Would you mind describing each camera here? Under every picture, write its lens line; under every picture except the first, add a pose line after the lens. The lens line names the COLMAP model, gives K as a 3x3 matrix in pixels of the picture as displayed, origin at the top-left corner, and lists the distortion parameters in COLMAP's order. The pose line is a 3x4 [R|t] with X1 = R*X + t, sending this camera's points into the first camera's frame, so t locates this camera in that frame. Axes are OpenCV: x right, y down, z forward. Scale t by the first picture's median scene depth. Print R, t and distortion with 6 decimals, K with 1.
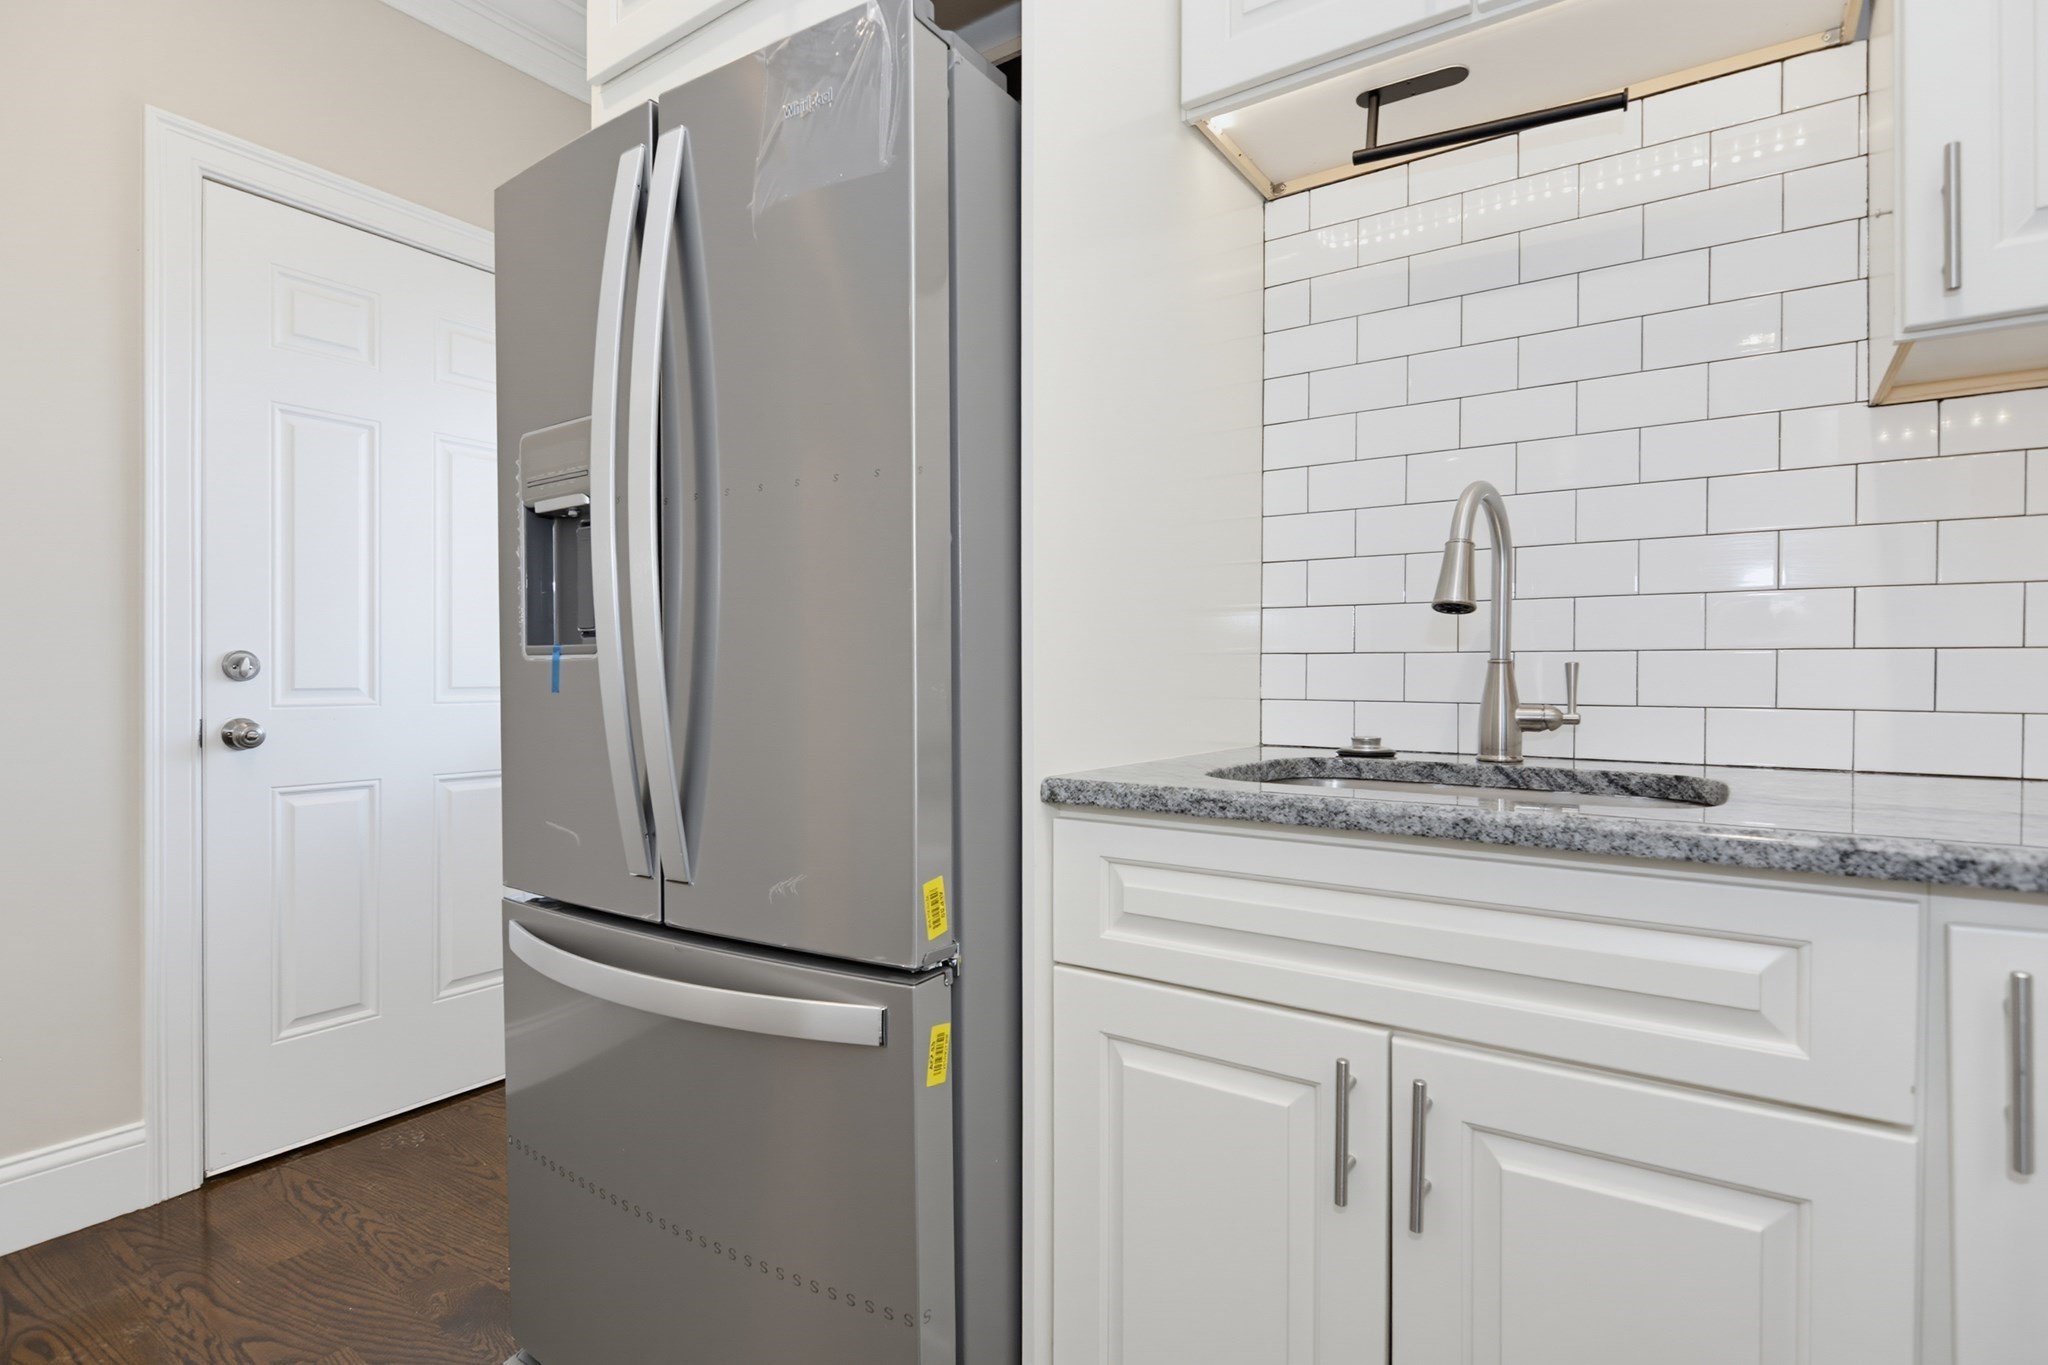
lens RADIAL K [[989.0, 0, 1019.7], [0, 989.0, 686.5], [0, 0, 1]] dist [0.006373, -0.009277]
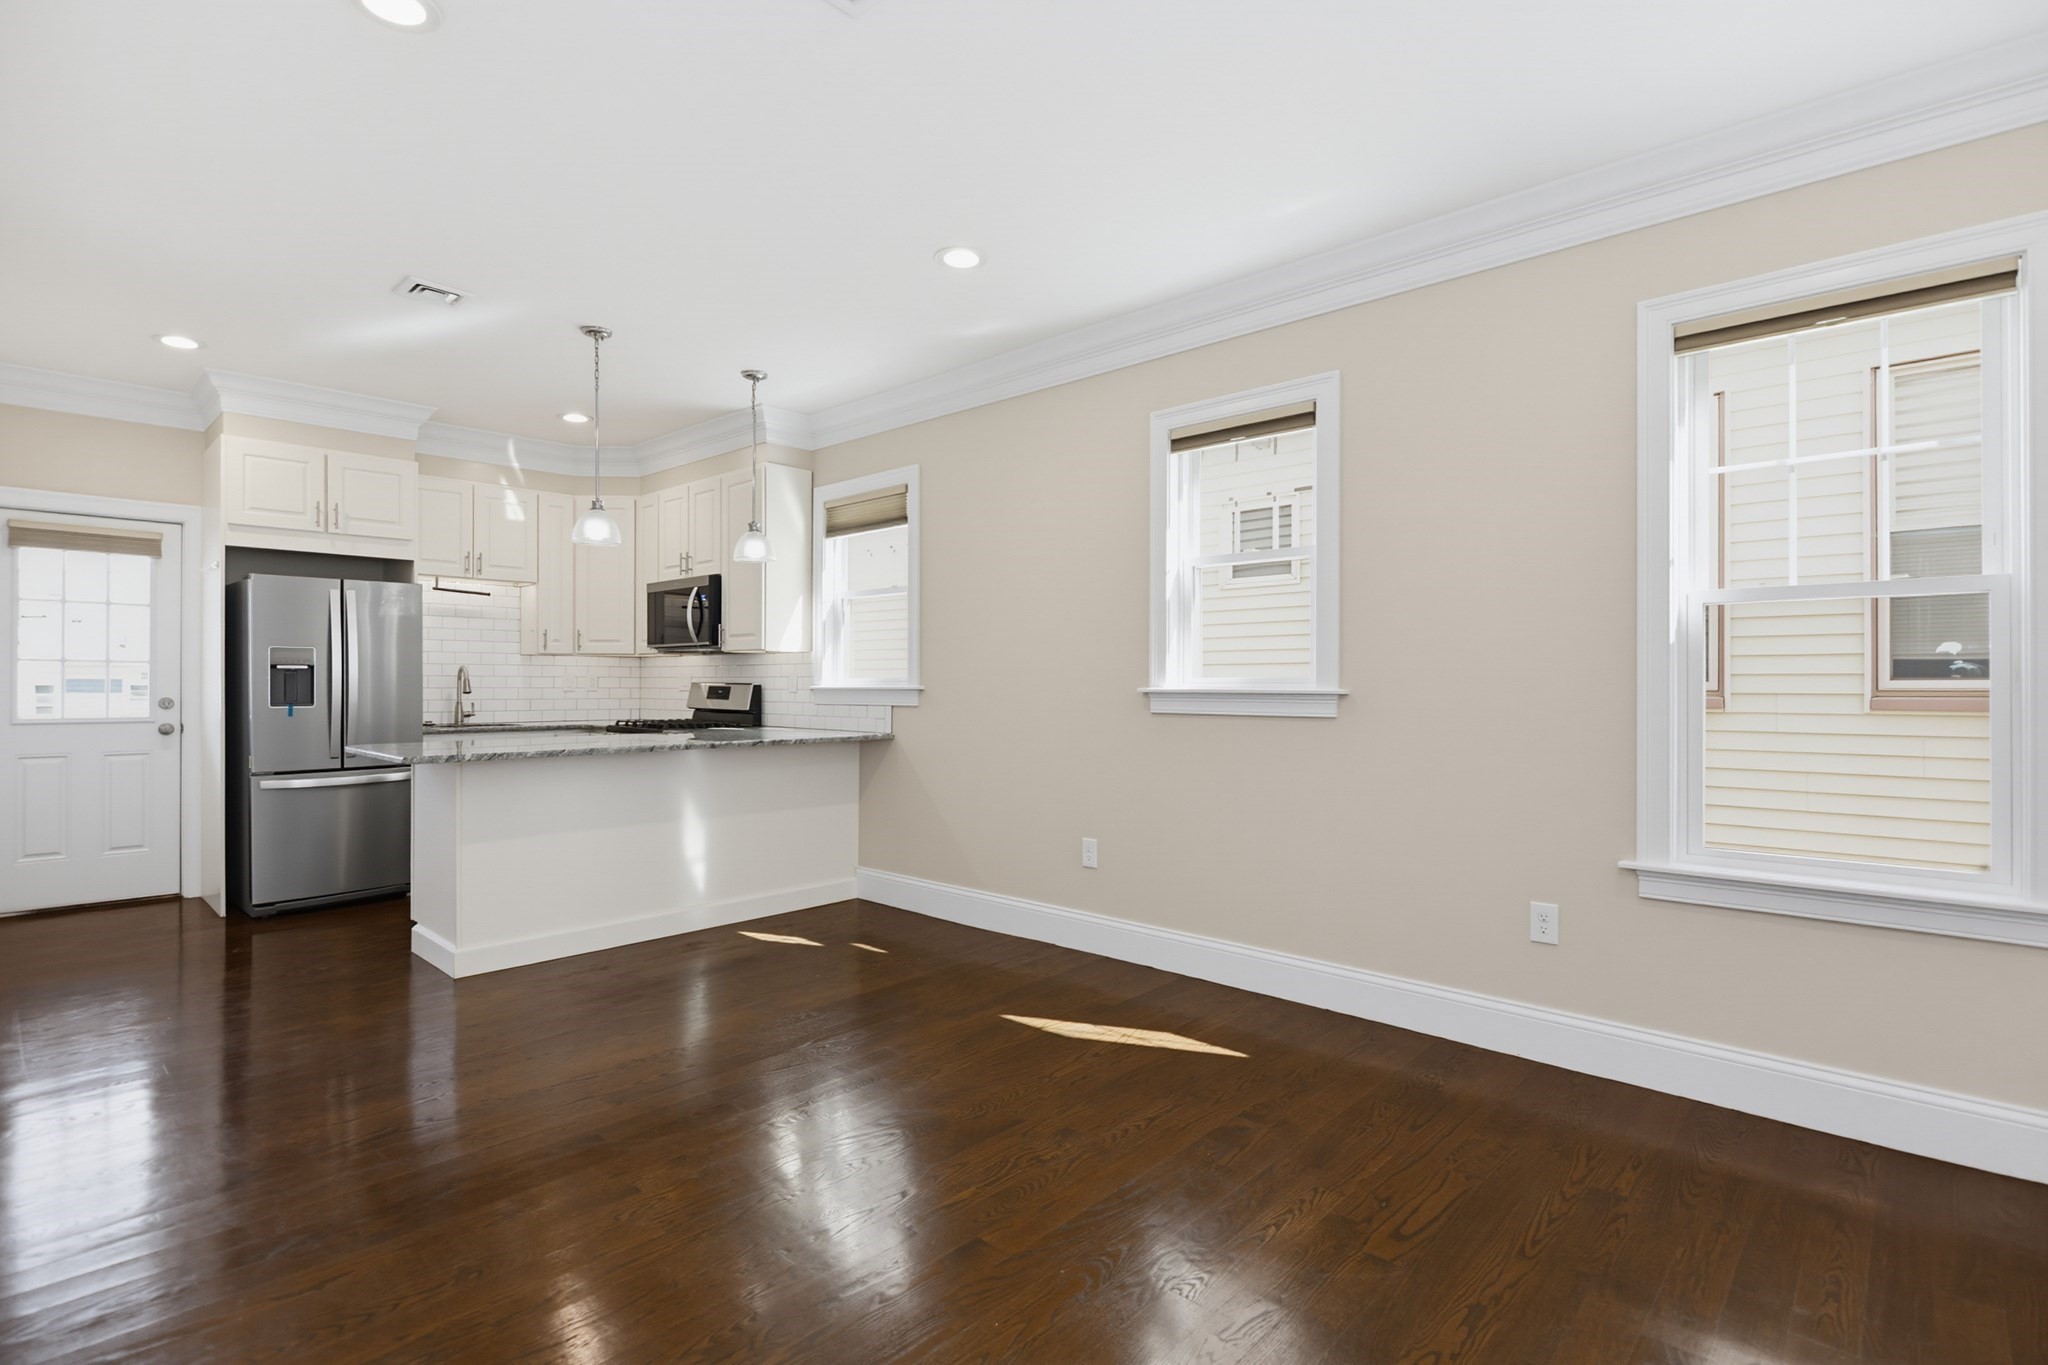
lens RADIAL K [[989.0, 0, 1043.5], [0, 989.0, 682.7], [0, 0, 1]] dist [0.006373, -0.009277]
pose [[0.129861, -0.002656, 0.991529, -3.827530], [0.009672, 0.999952, 0.001411, -0.100415], [-0.991485, 0.009406, 0.129881, -2.354140]]
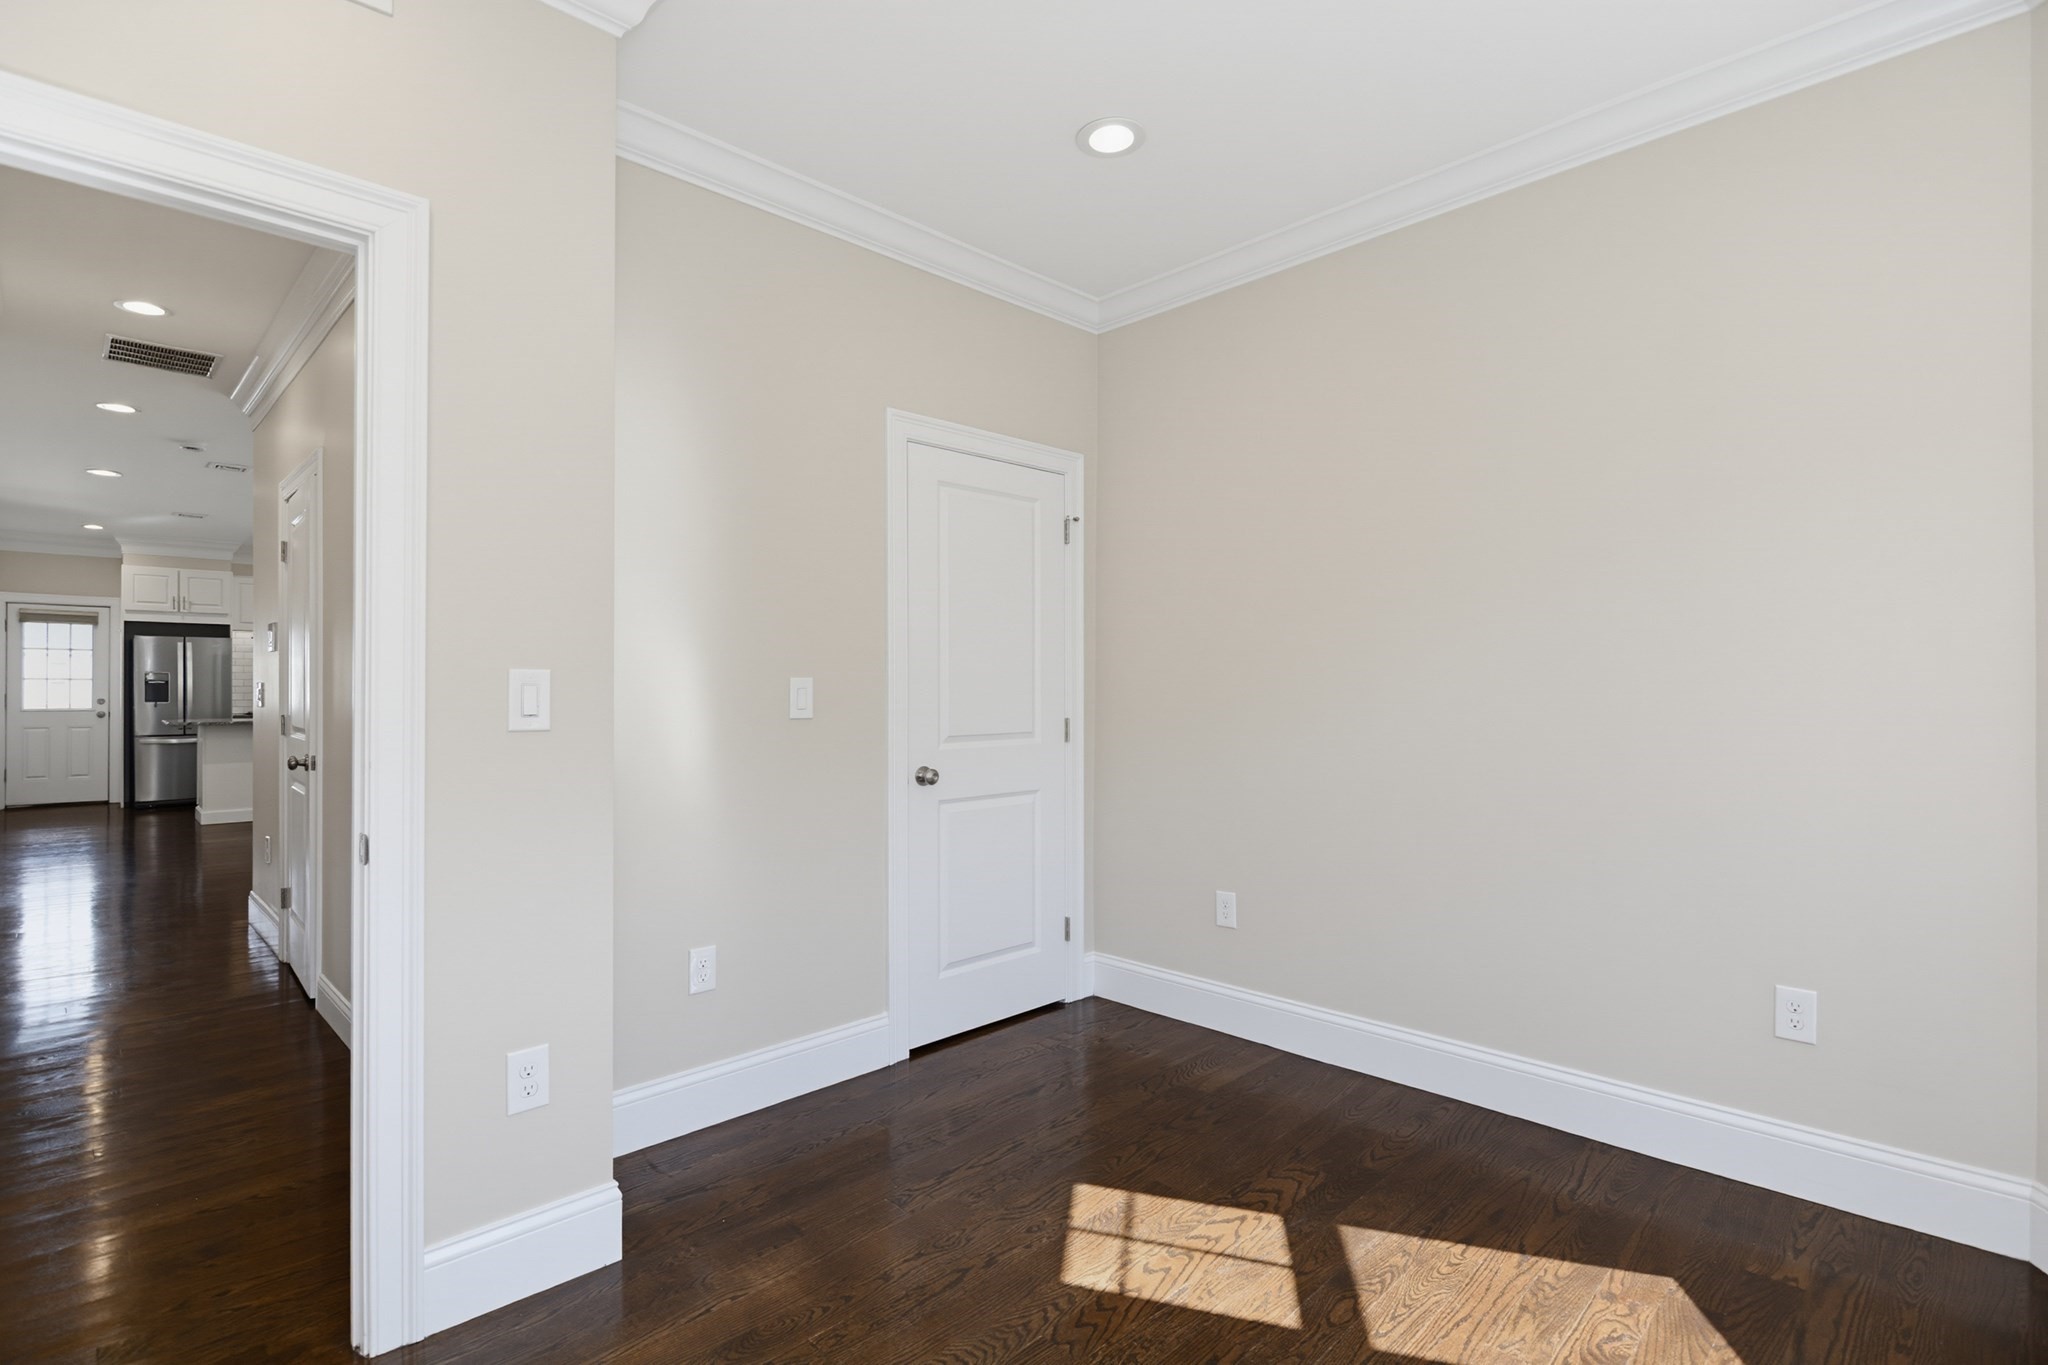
lens RADIAL K [[989.0, 0, 1046.5], [0, 989.0, 687.3], [0, 0, 1]] dist [0.006373, -0.009277]
pose [[0.170668, -0.003988, 0.985320, -6.640355], [0.012085, 0.999925, 0.001954, -0.079323], [-0.985254, 0.011574, 0.170704, -6.888426]]
